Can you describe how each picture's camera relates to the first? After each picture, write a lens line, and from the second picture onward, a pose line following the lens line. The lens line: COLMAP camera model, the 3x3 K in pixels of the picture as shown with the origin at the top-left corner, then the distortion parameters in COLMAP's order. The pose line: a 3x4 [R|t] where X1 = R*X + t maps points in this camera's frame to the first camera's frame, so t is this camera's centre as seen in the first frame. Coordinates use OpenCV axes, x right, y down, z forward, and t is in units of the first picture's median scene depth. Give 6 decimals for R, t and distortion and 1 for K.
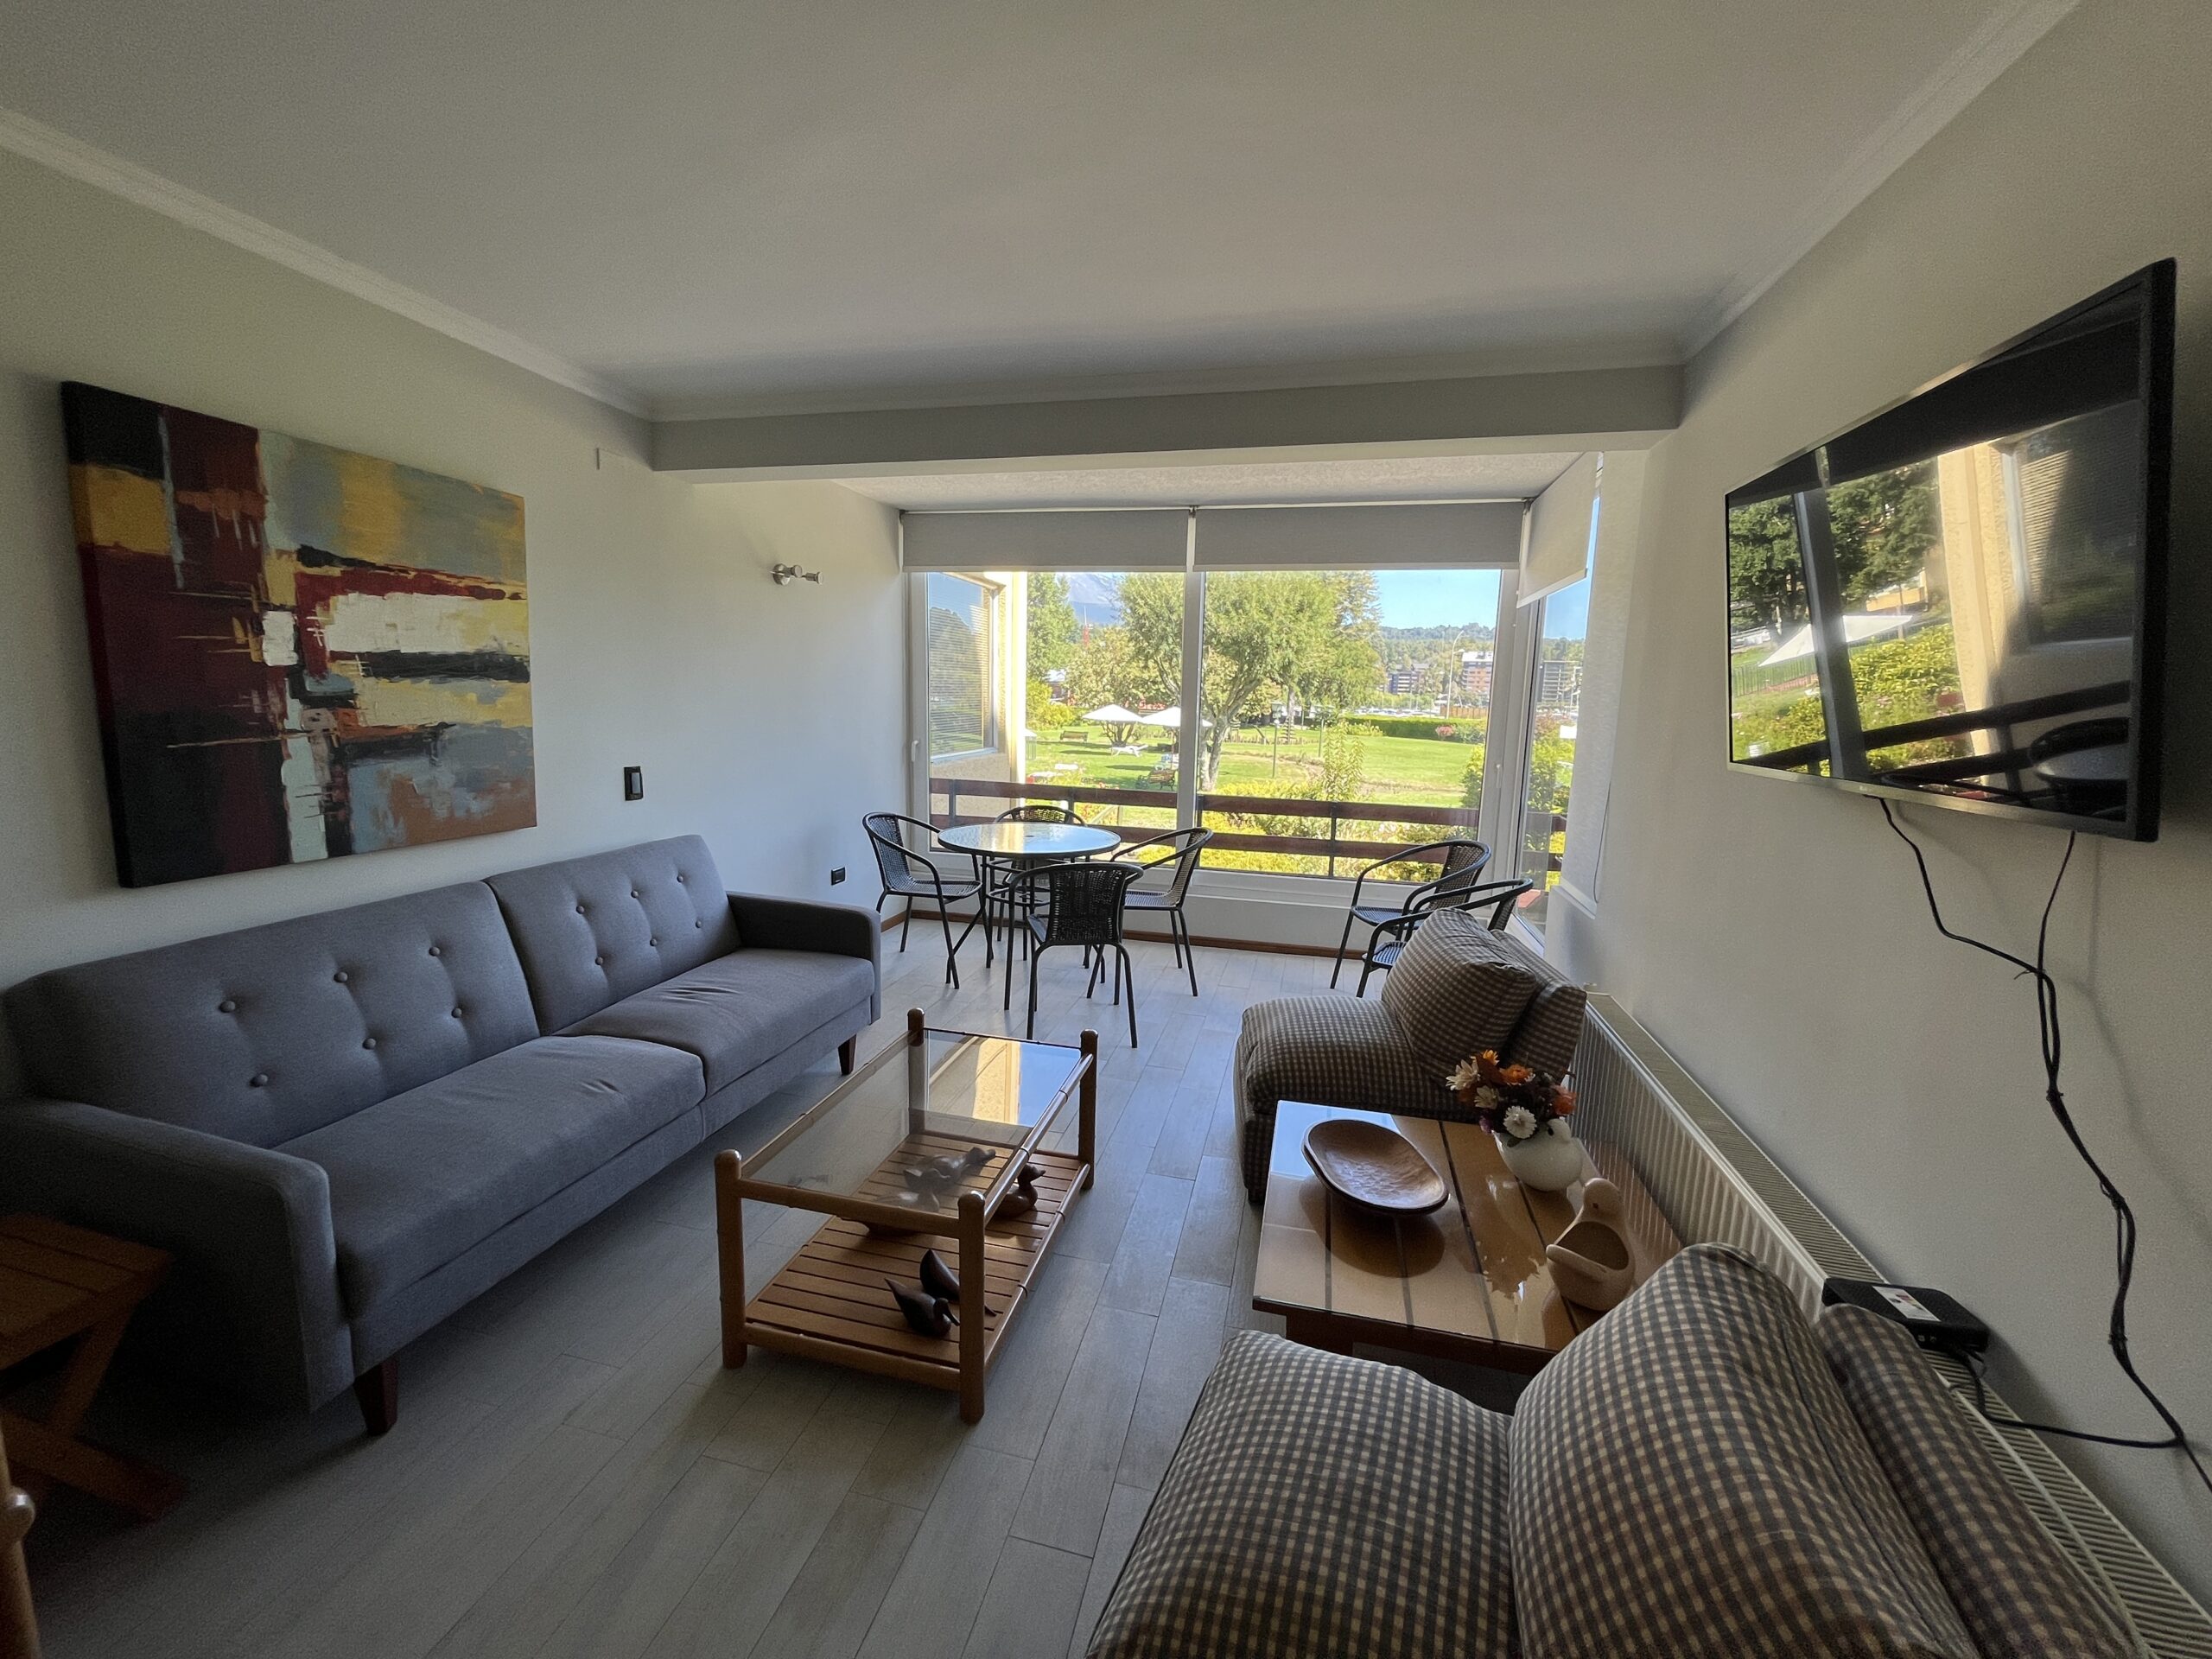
lens RADIAL K [[898.3, 0, 1083.6], [0, 898.3, 828.1], [0, 0, 1]] dist [-0.004734, -0.000694]
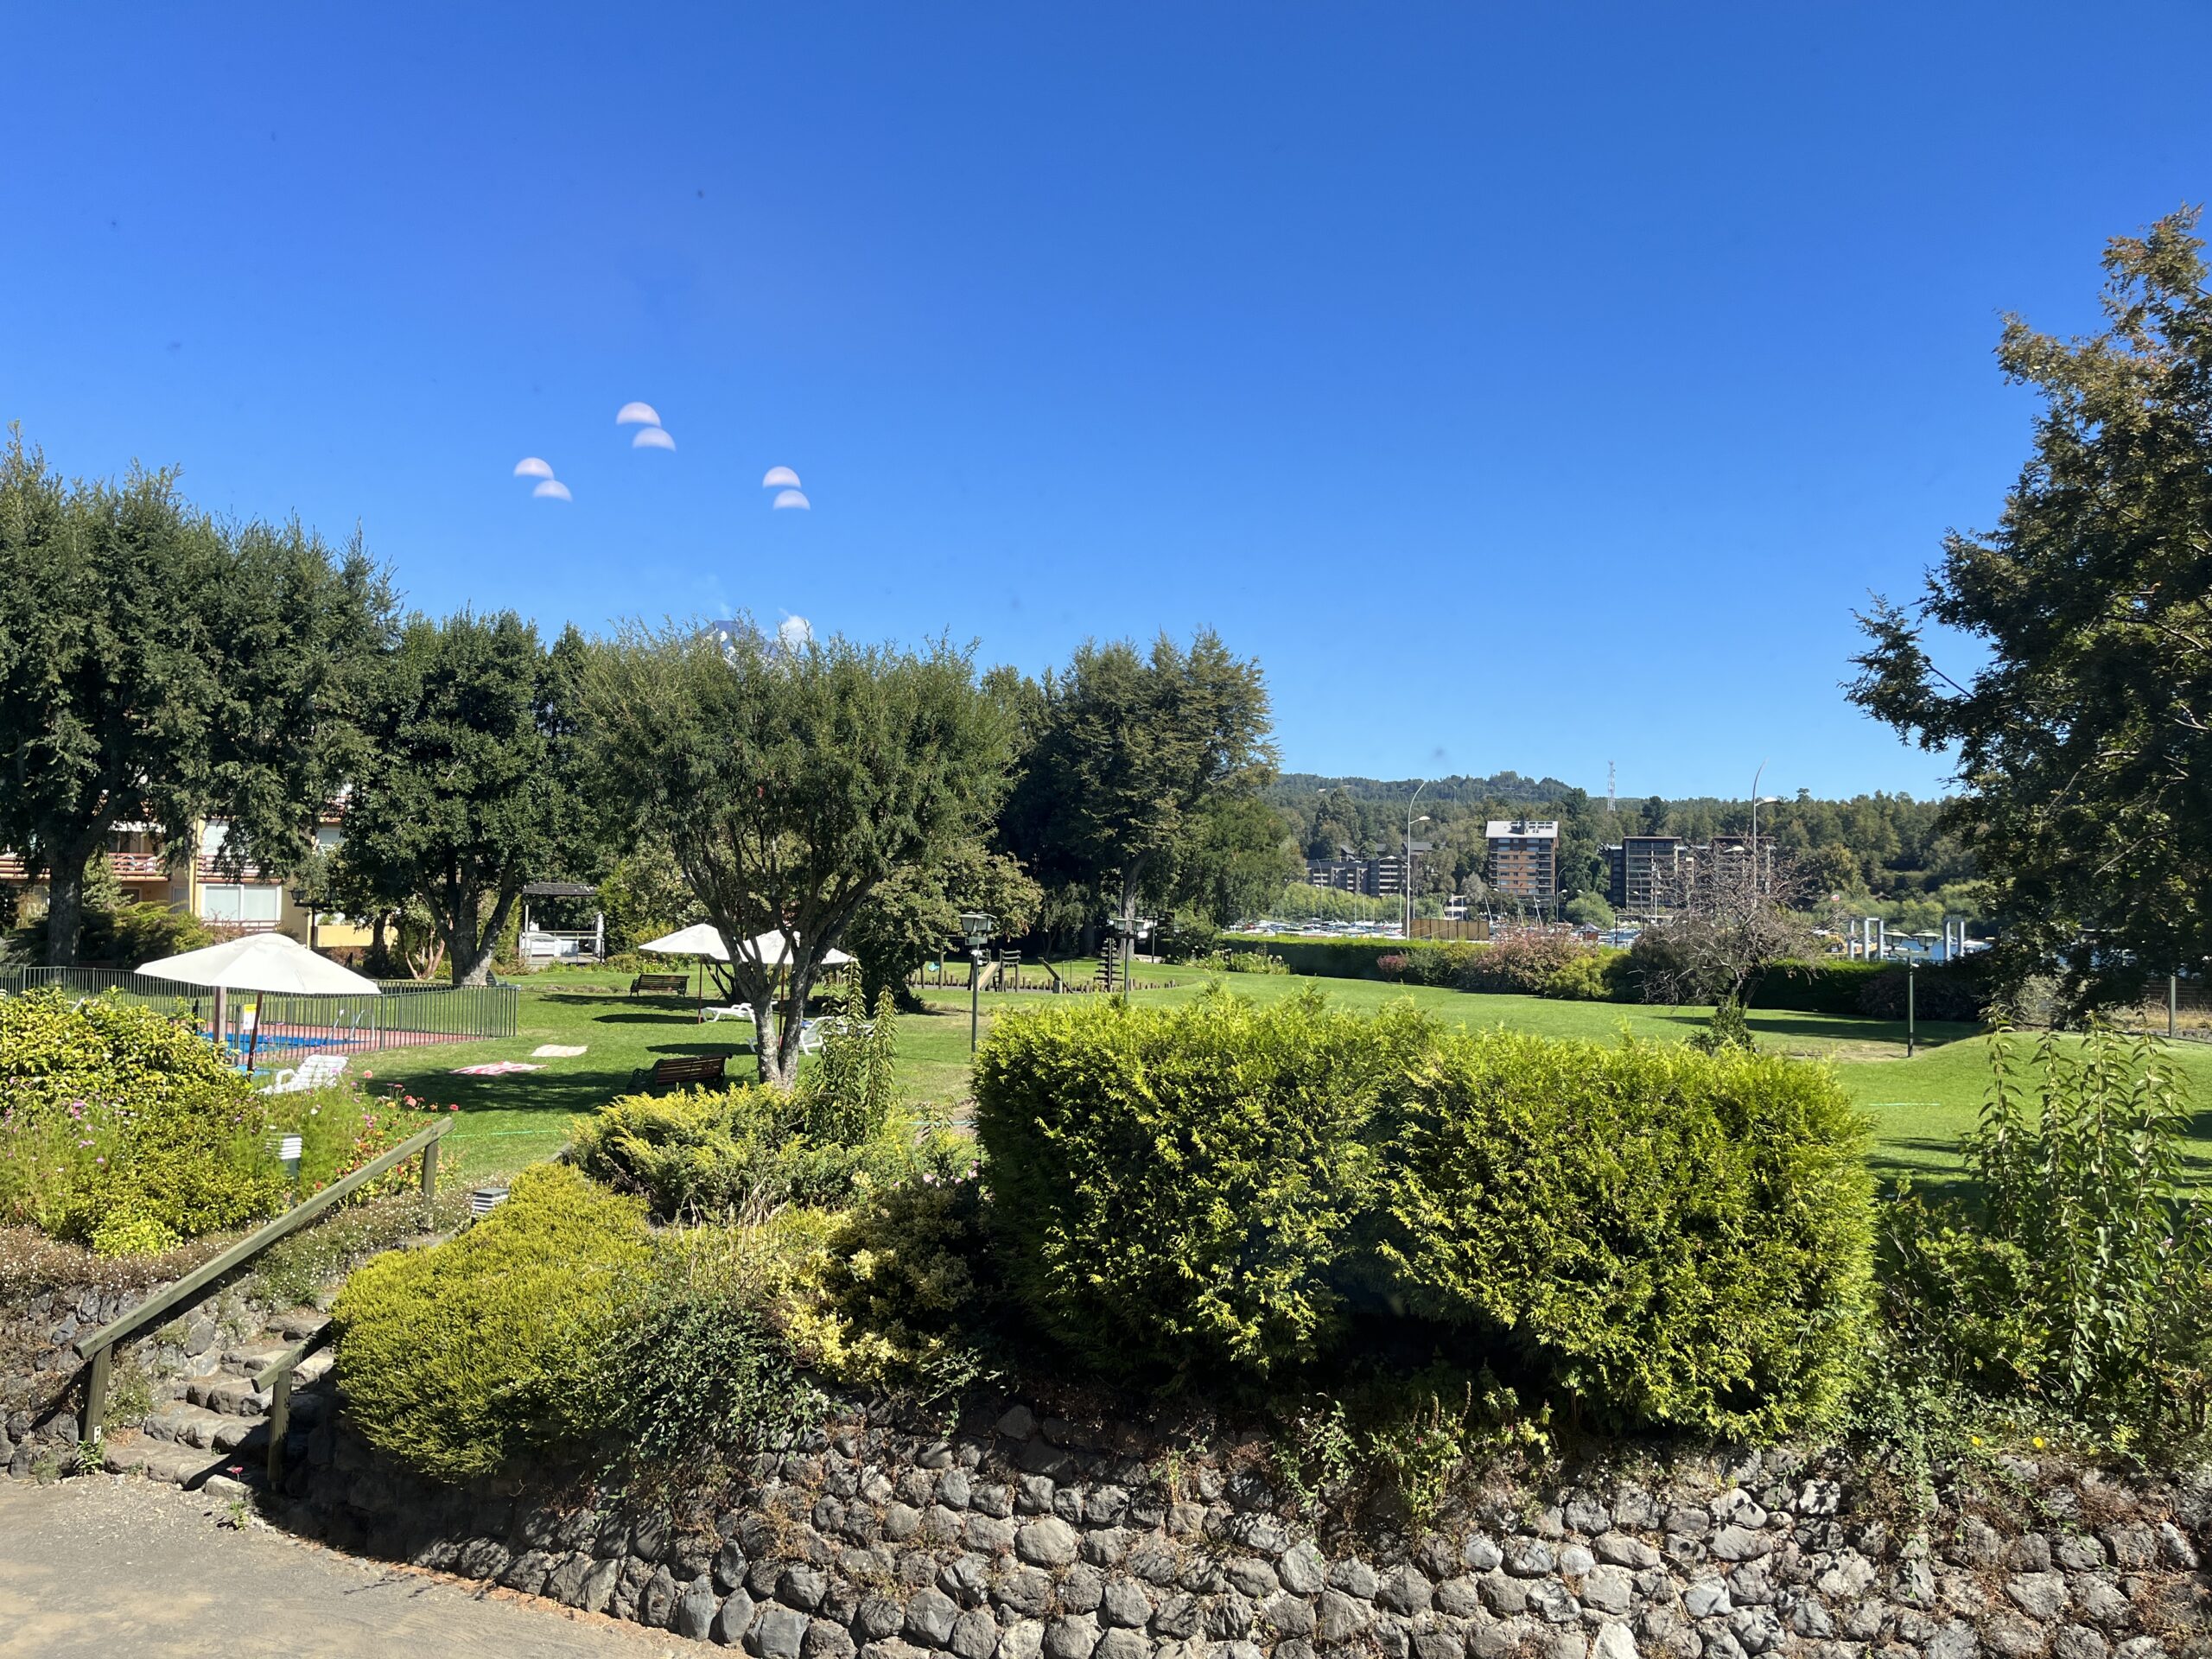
lens RADIAL K [[1673.5, 0, 1083.2], [0, 1673.5, 842.6], [0, 0, 1]] dist [0.076279, -0.103659]
pose [[0.988300, -0.004249, 0.152461, 0.097646], [0.031802, 0.983380, -0.178750, -0.006012], [-0.149167, 0.181507, 0.972010, 0.037739]]
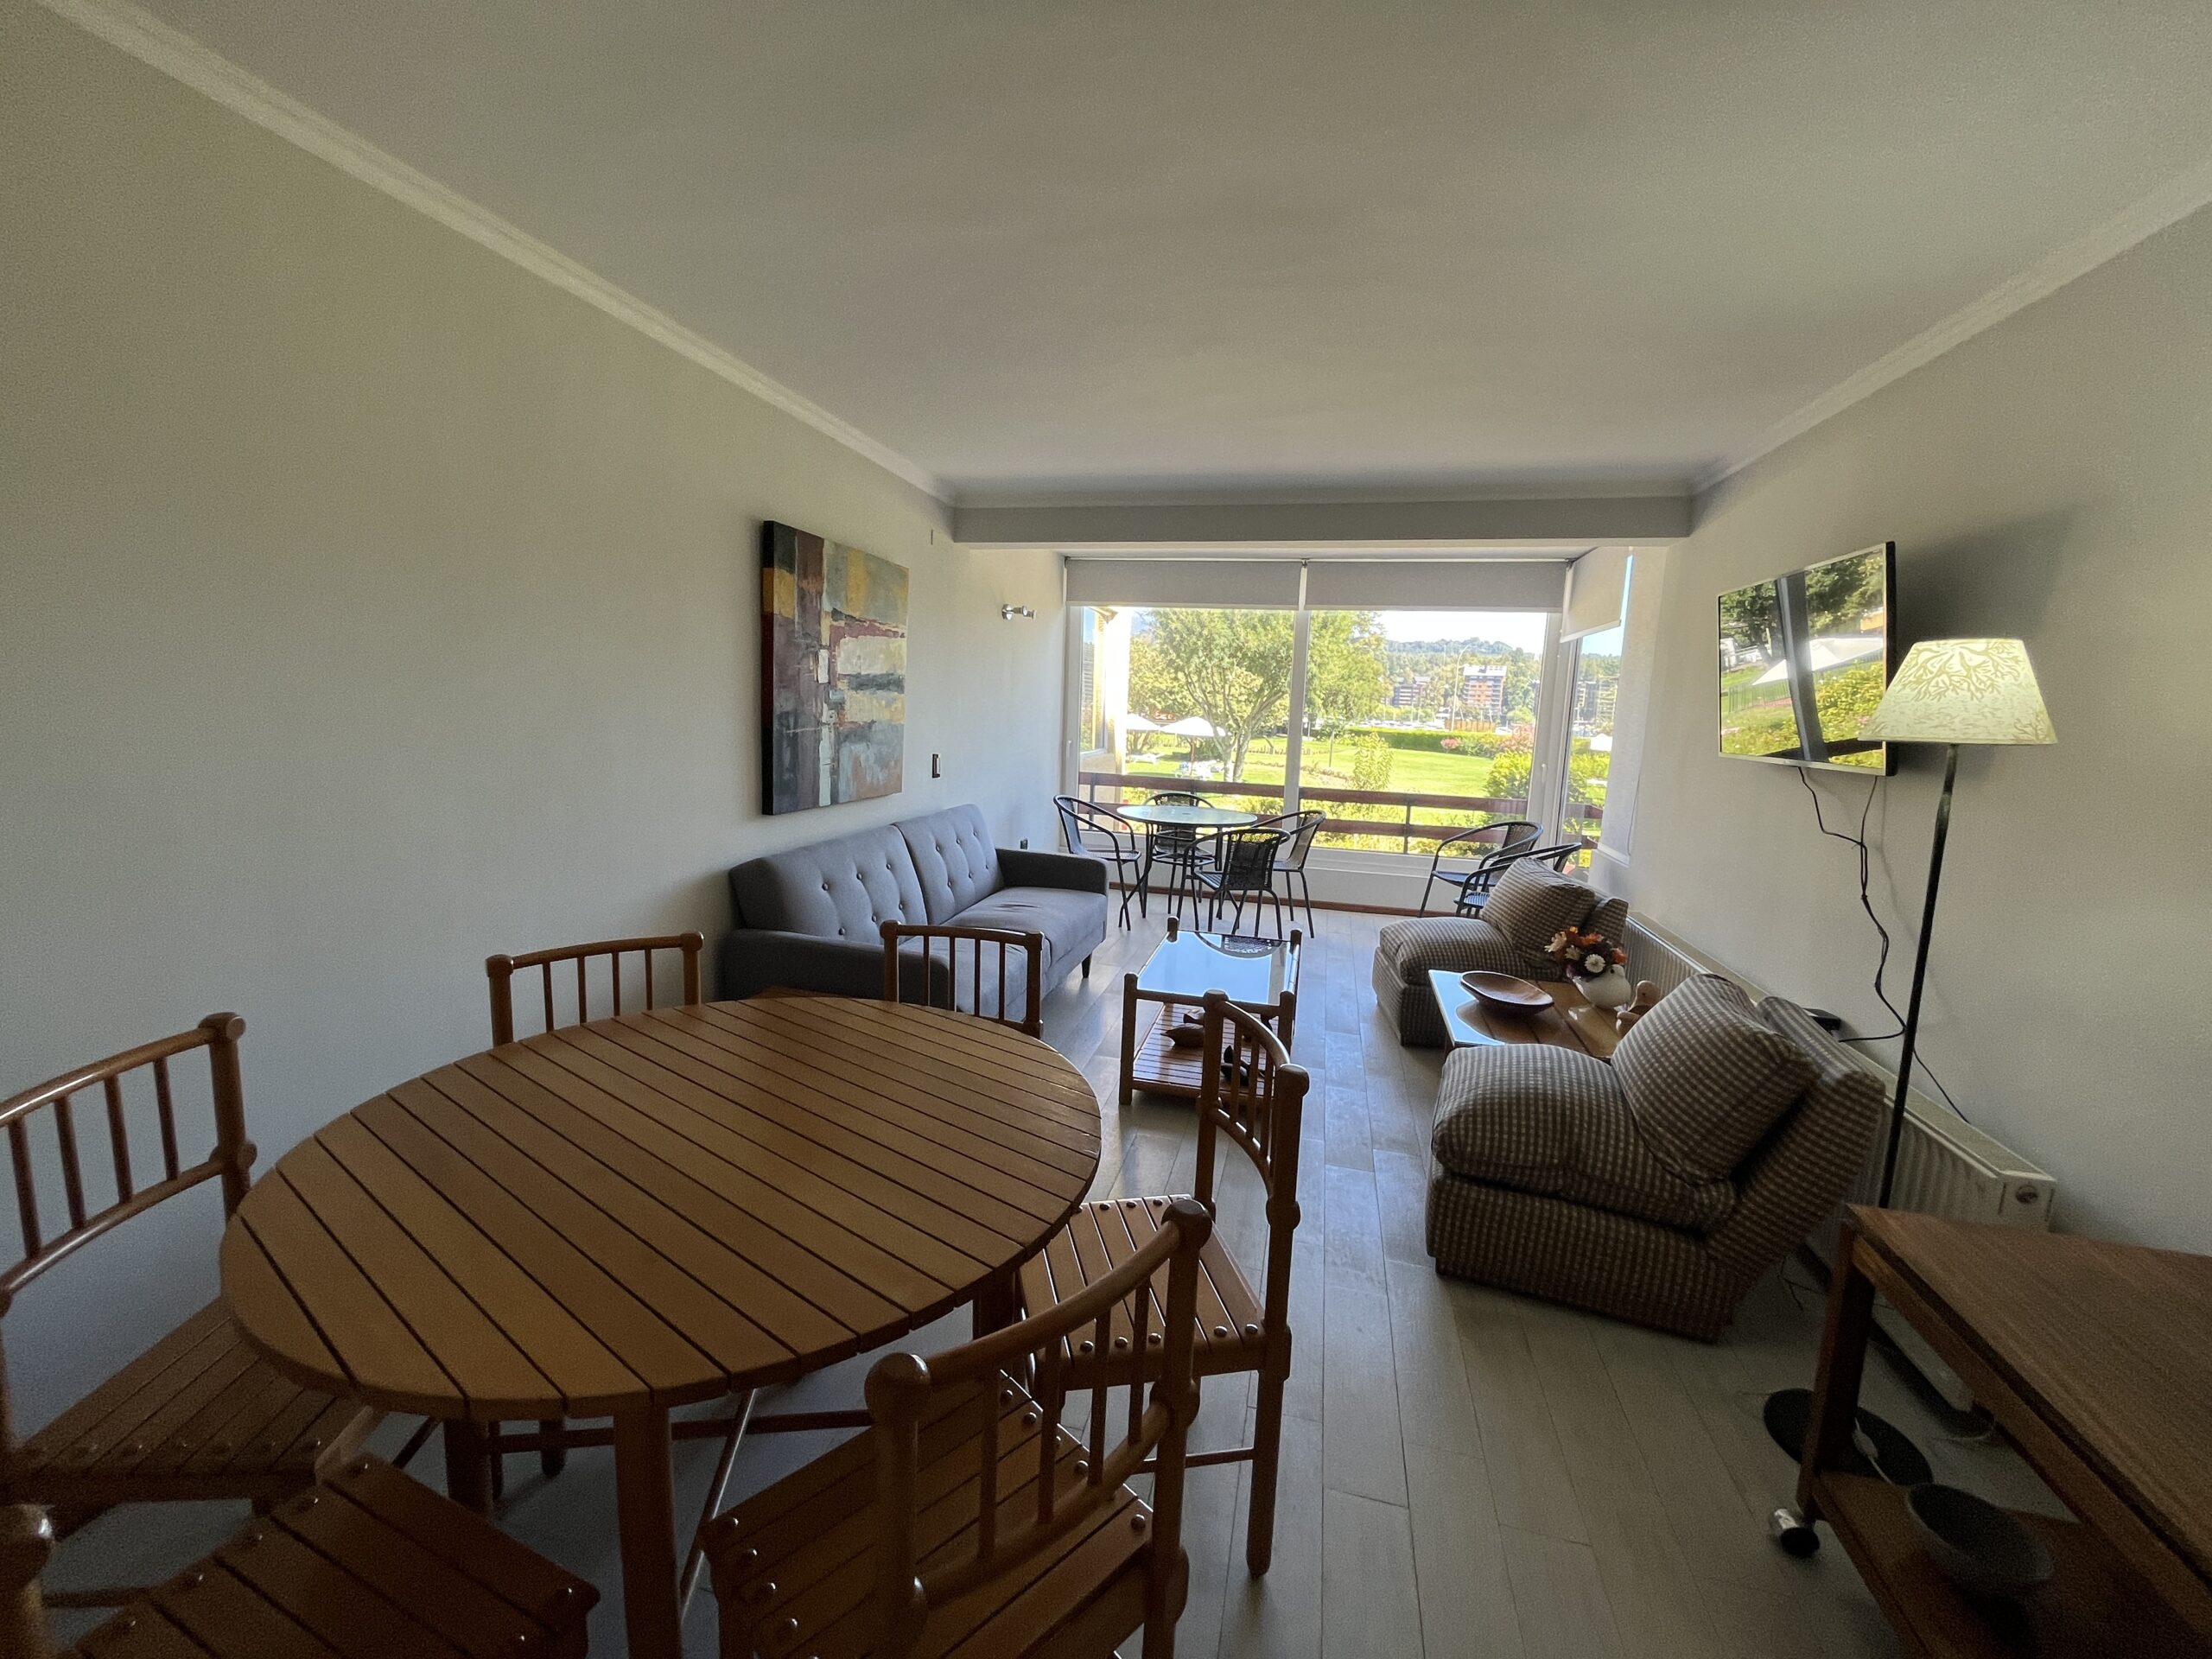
lens RADIAL K [[898.3, 0, 1096.3], [0, 898.3, 835.6], [0, 0, 1]] dist [-0.004734, -0.000694]
pose [[0.999872, 0.009711, 0.012734, -0.029098], [-0.009689, 0.999951, -0.001769, 0.006177], [-0.012751, 0.001645, 0.999917, -0.042685]]
